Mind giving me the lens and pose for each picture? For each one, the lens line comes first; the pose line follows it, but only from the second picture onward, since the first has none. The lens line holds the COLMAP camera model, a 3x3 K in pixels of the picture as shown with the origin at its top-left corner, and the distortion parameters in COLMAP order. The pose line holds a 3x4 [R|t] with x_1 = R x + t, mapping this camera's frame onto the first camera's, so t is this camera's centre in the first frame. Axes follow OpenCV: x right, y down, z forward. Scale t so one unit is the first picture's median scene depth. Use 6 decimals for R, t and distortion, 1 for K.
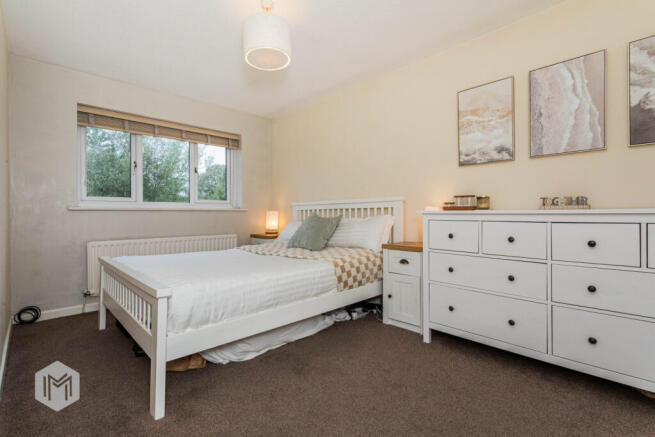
lens RADIAL K [[310.3, 0, 329.8], [0, 310.3, 216.1], [0, 0, 1]] dist [0.001087, 0.000445]
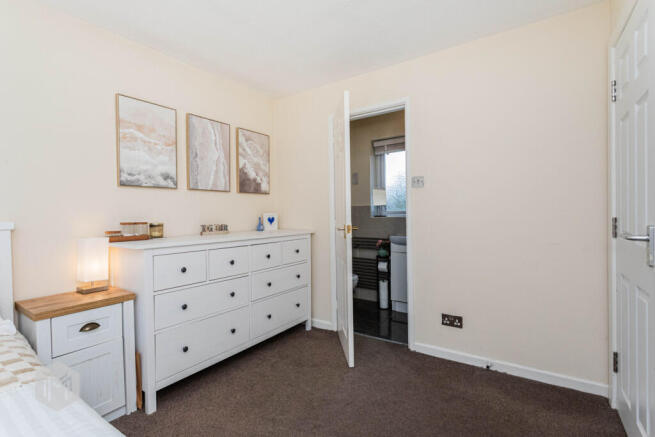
lens RADIAL K [[310.3, 0, 329.8], [0, 310.3, 216.1], [0, 0, 1]] dist [0.001087, 0.000445]
pose [[-0.217829, 0.000686, 0.975987, -0.528247], [0.022269, 0.999743, 0.004267, -0.078866], [-0.975733, 0.022664, -0.217788, 0.694702]]
